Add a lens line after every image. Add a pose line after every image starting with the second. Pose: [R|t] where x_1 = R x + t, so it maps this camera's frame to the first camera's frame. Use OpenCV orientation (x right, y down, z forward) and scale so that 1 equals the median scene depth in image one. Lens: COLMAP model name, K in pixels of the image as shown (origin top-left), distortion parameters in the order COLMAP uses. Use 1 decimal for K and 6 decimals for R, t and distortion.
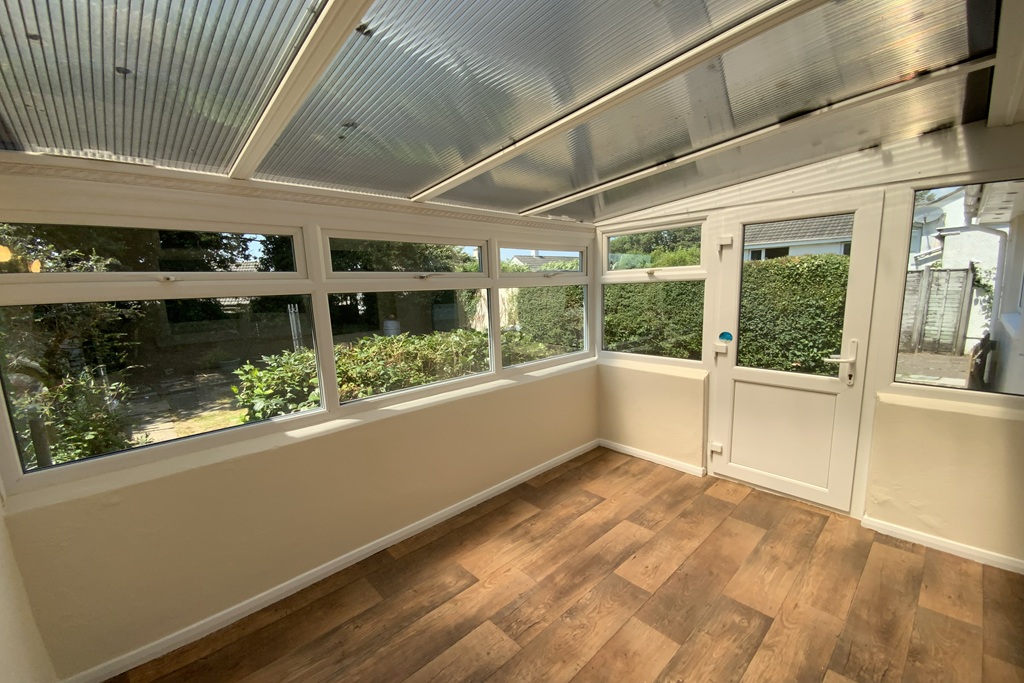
lens RADIAL K [[416.4, 0, 518.6], [0, 416.4, 355.1], [0, 0, 1]] dist [0.009379, -0.010320]
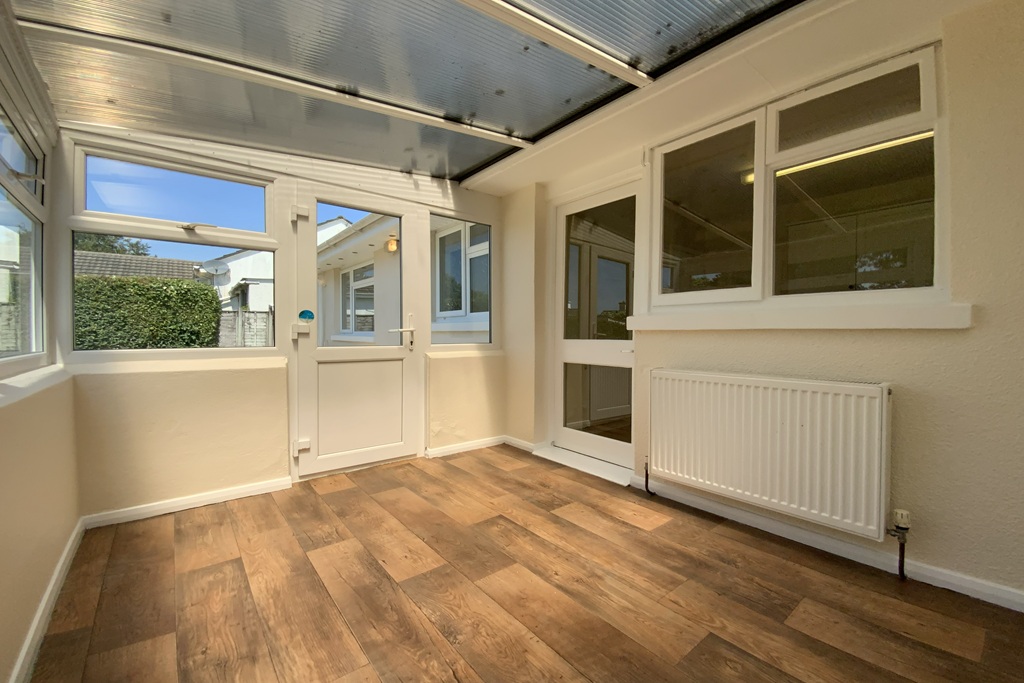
lens RADIAL K [[416.4, 0, 513.9], [0, 416.4, 338.5], [0, 0, 1]] dist [0.009379, -0.010320]
pose [[0.086644, 0.017156, 0.996092, -0.445868], [0.163779, 0.986003, -0.031229, 0.129286], [-0.982685, 0.165845, 0.082621, 0.581641]]
